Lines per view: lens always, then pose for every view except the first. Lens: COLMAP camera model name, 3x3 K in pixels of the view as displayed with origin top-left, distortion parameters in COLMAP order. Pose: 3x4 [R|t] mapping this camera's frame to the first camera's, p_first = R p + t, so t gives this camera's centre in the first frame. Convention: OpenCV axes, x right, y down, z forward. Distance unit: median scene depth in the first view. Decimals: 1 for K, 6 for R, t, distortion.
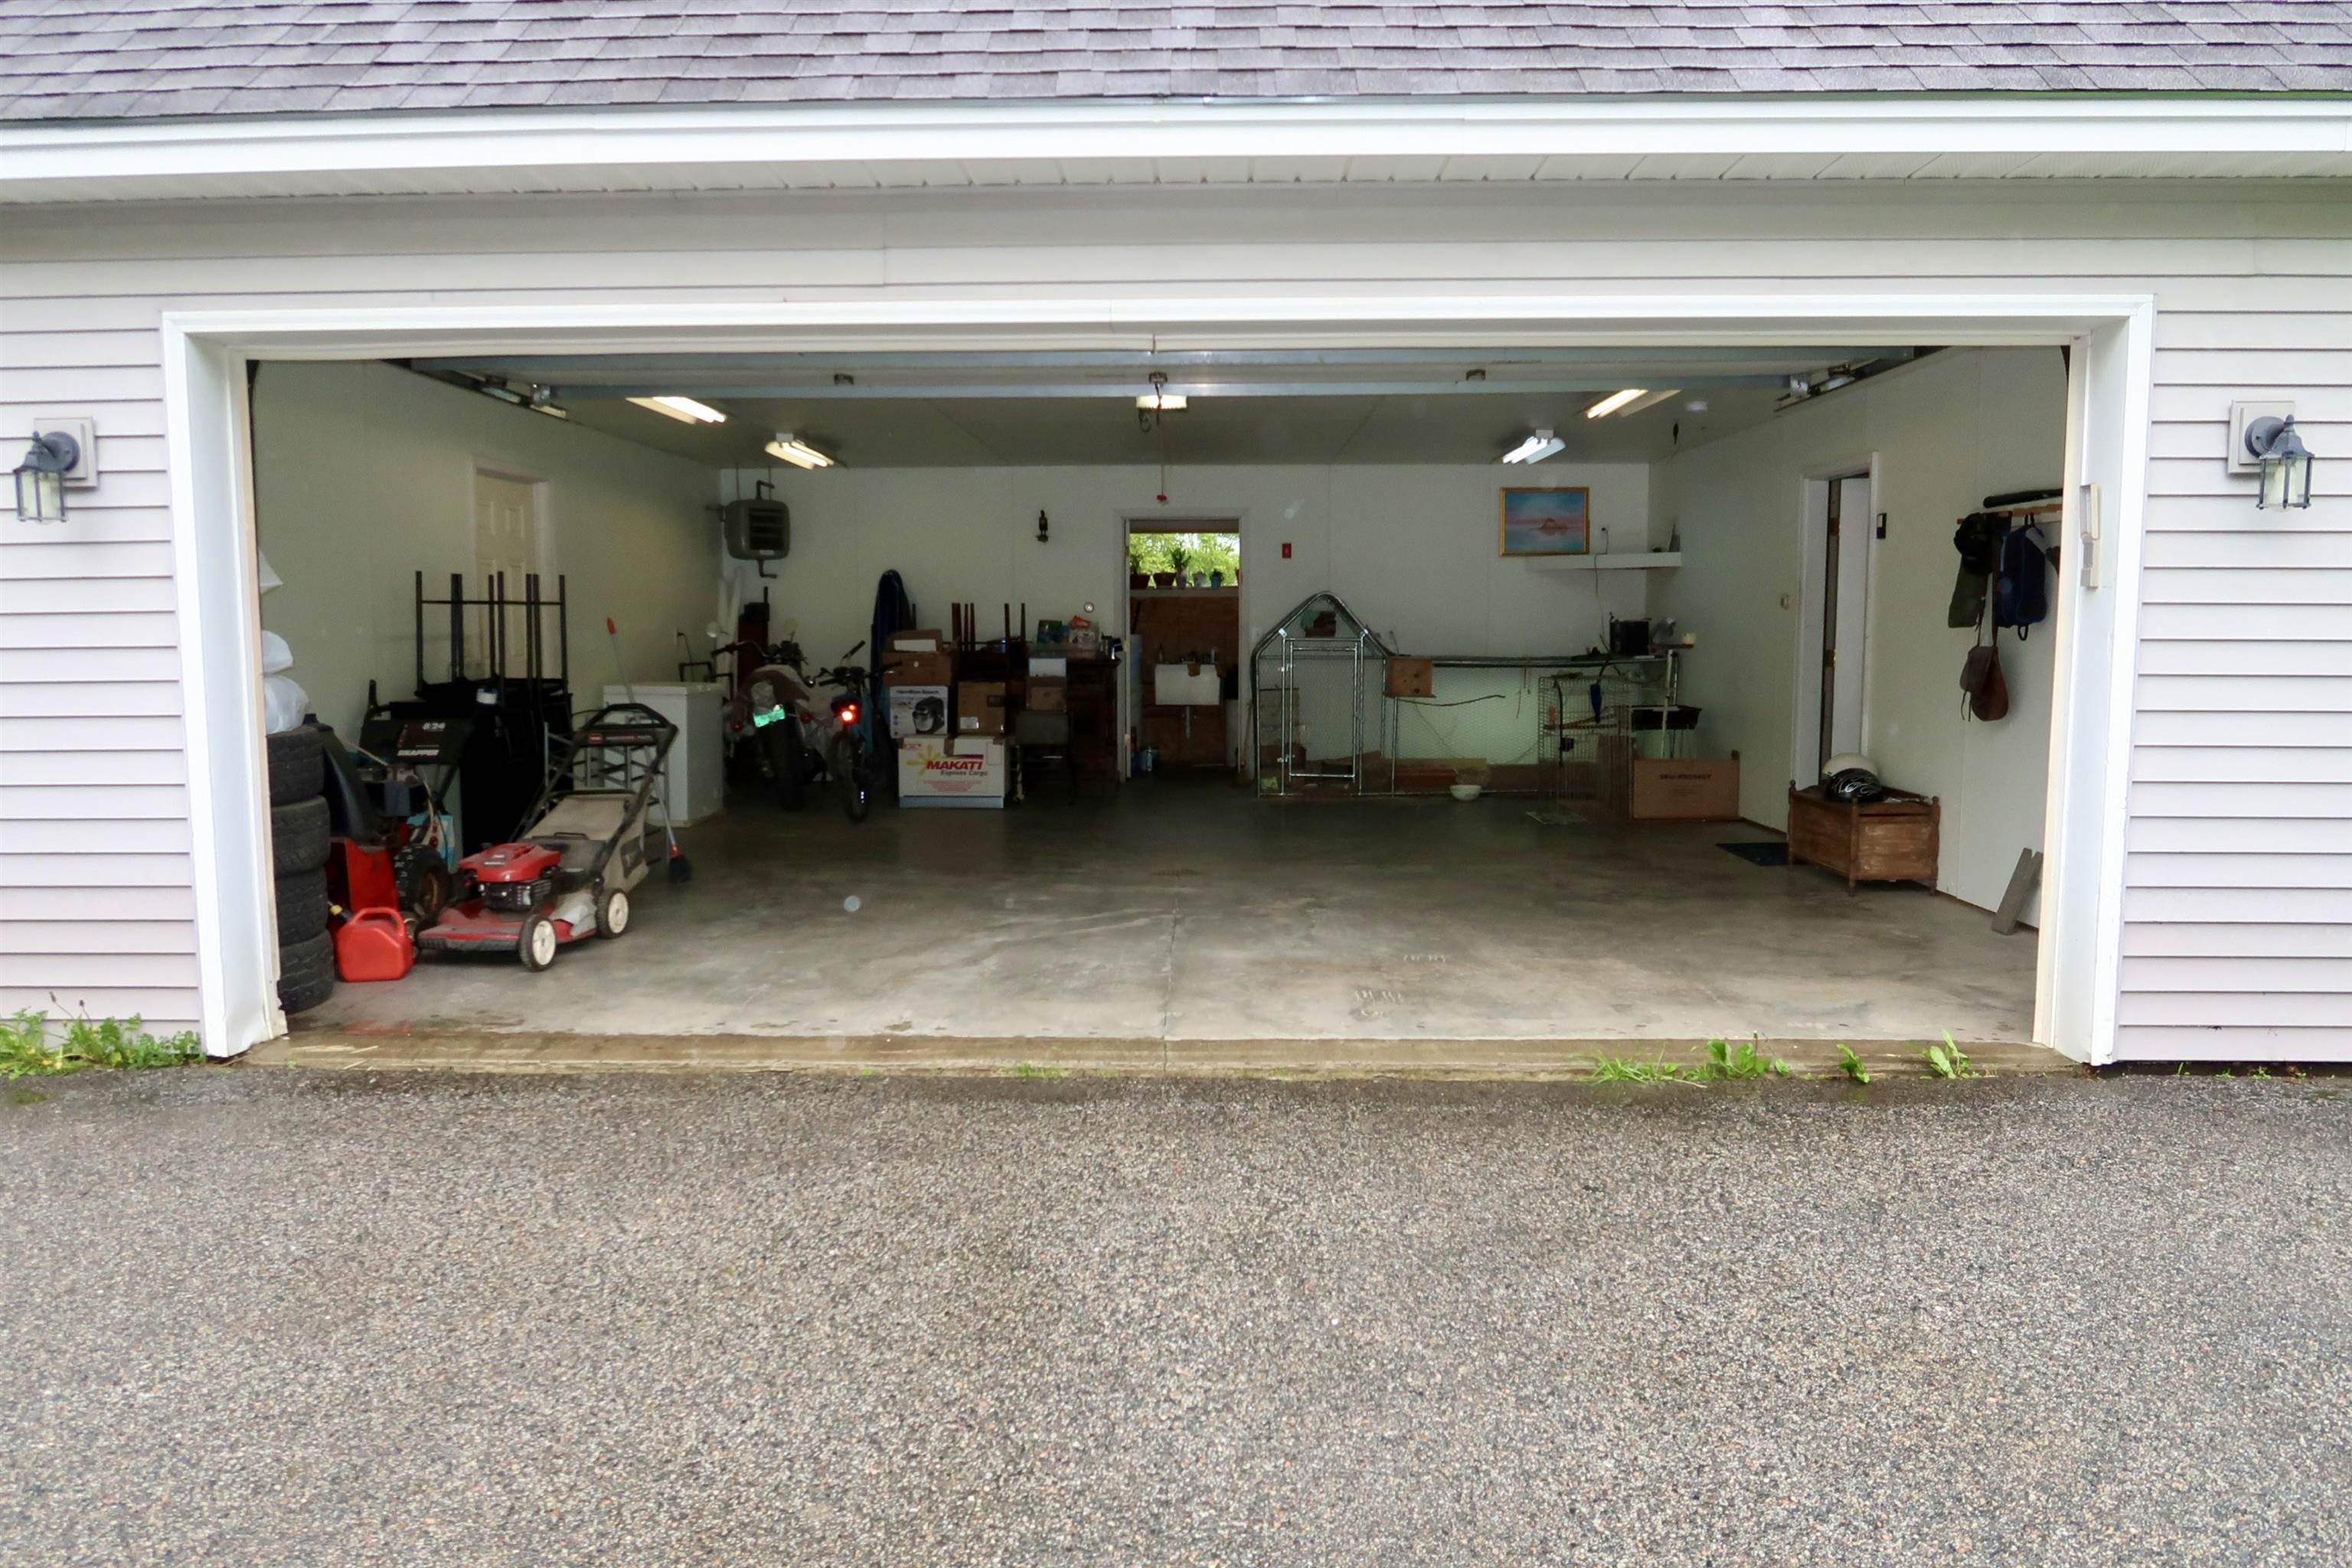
lens RADIAL K [[1619.2, 0, 1182.1], [0, 1619.2, 786.5], [0, 0, 1]] dist [-0.025403, 0.013821]
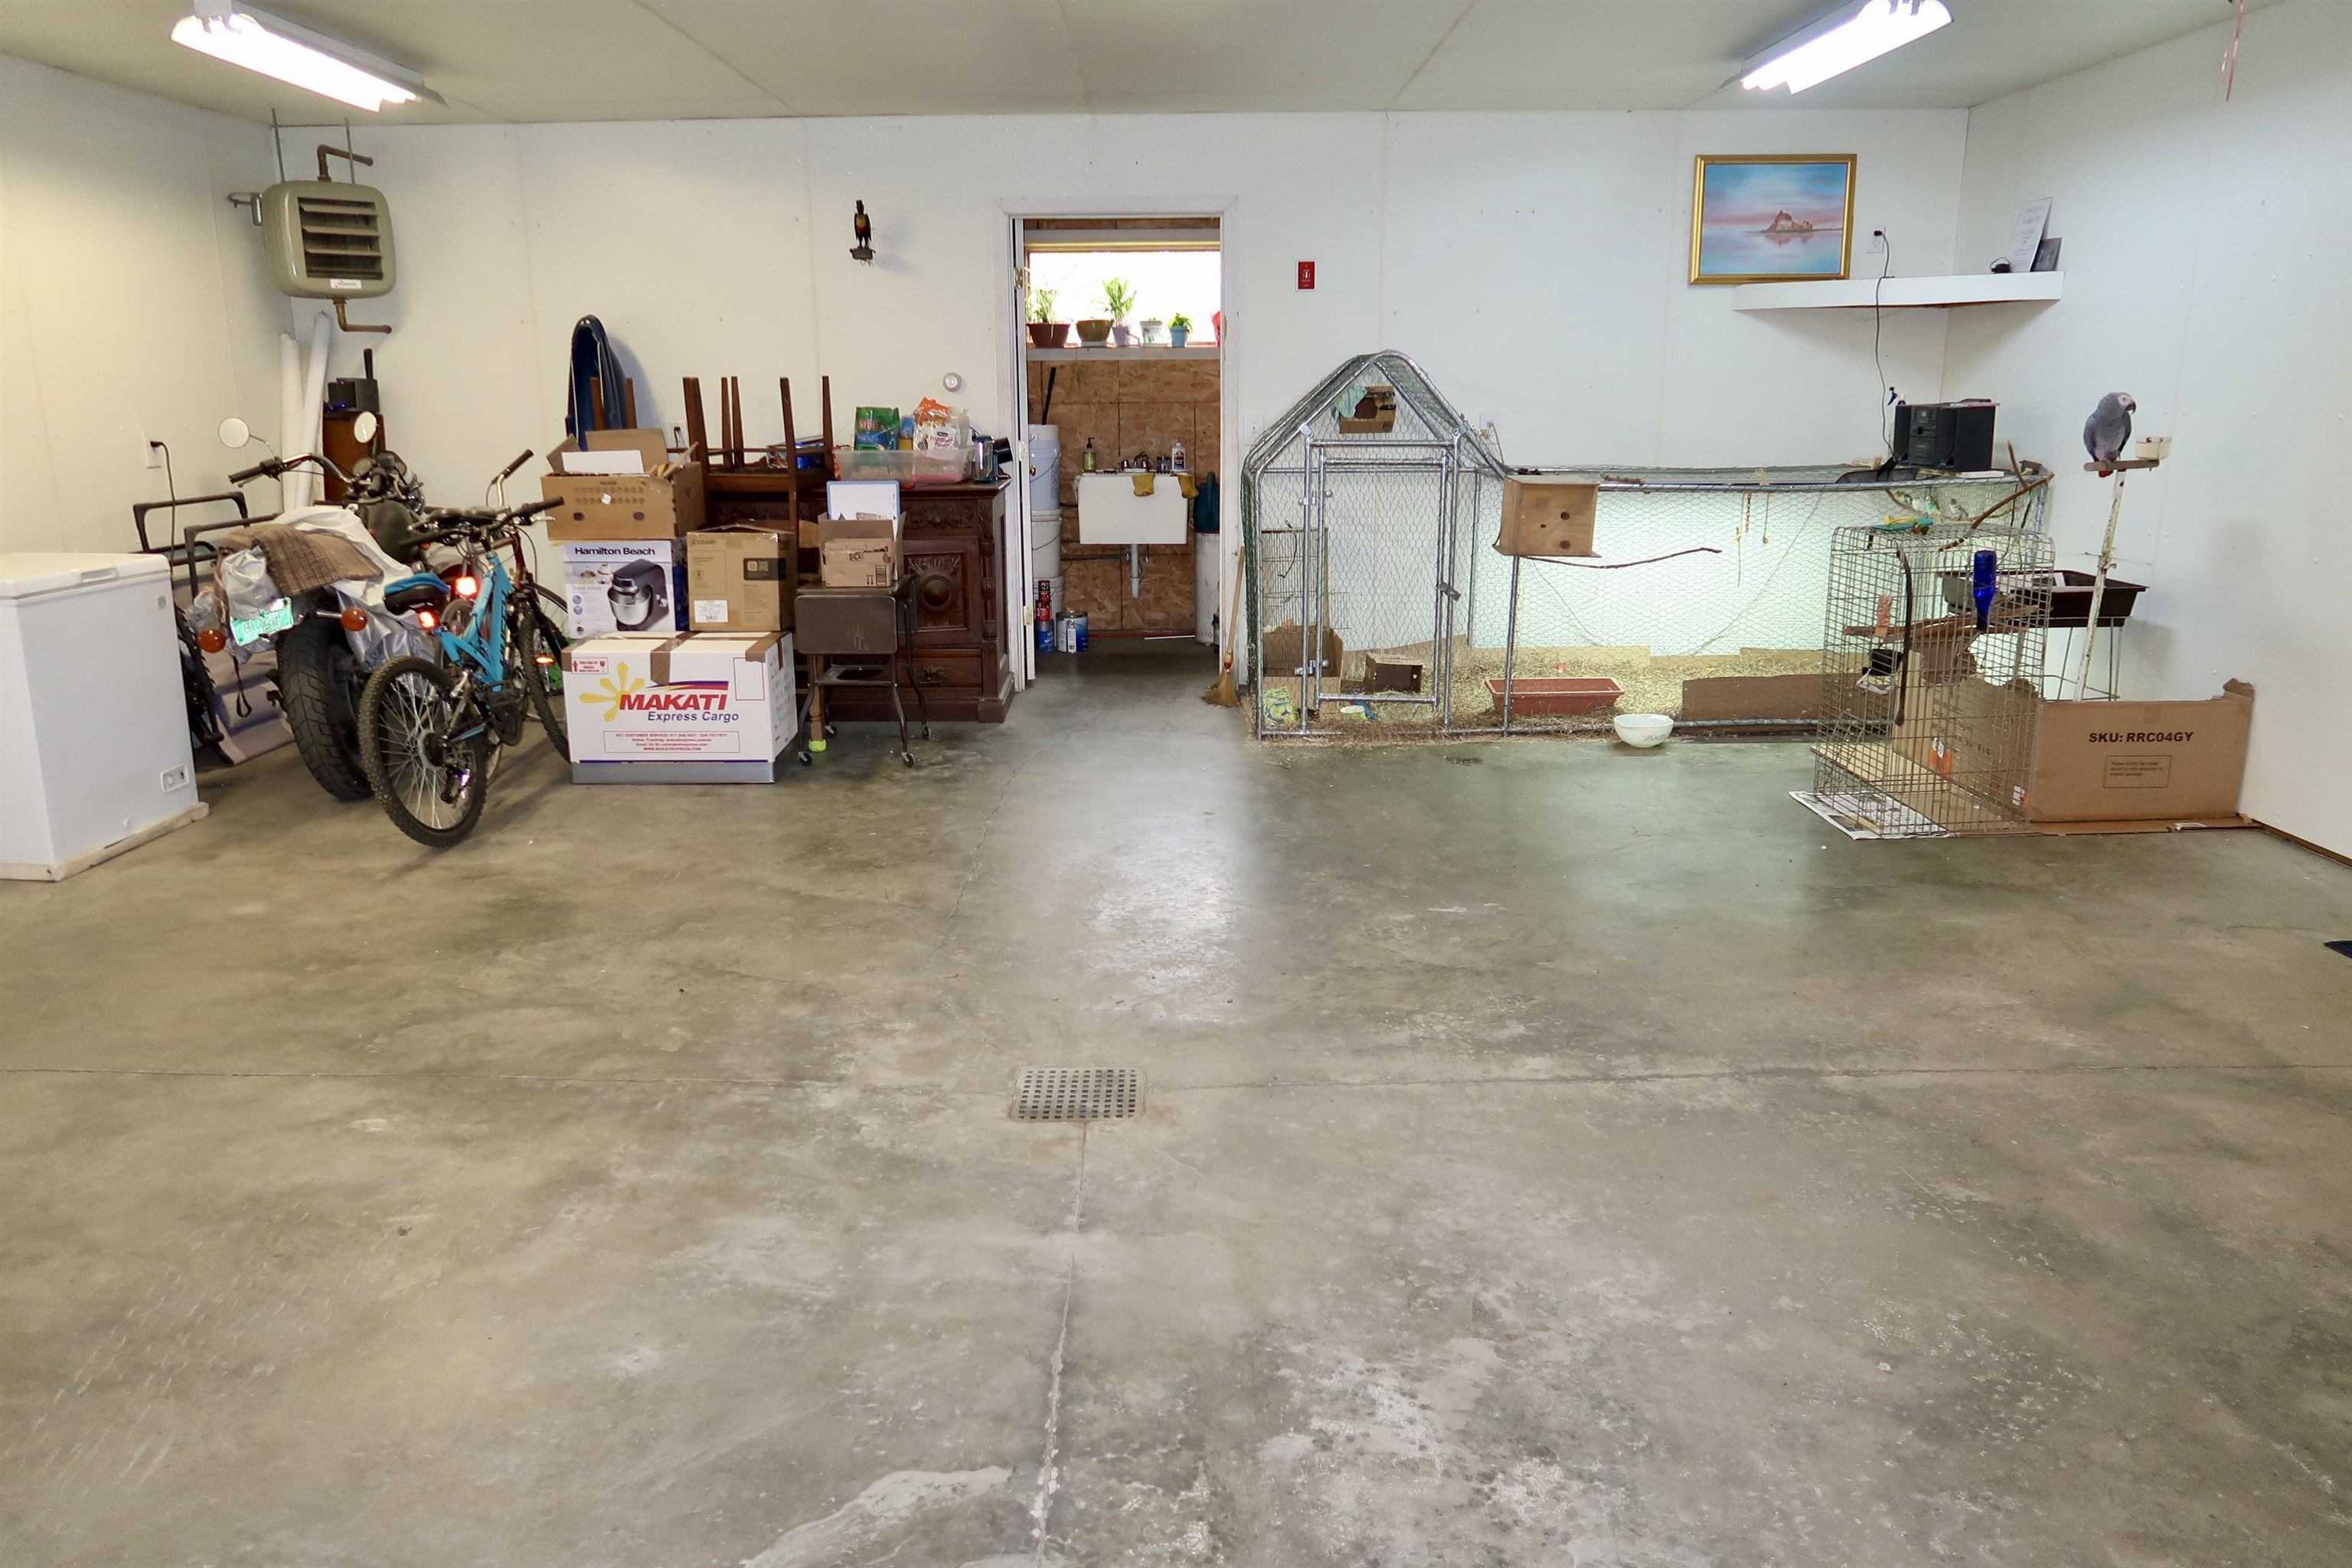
lens RADIAL K [[1619.2, 0, 1161.2], [0, 1619.2, 767.7], [0, 0, 1]] dist [-0.025403, 0.013821]
pose [[0.999924, -0.008647, 0.008785, 0.008770], [0.007412, 0.991213, 0.132067, -0.053529], [-0.009850, -0.131992, 0.991202, 0.441732]]
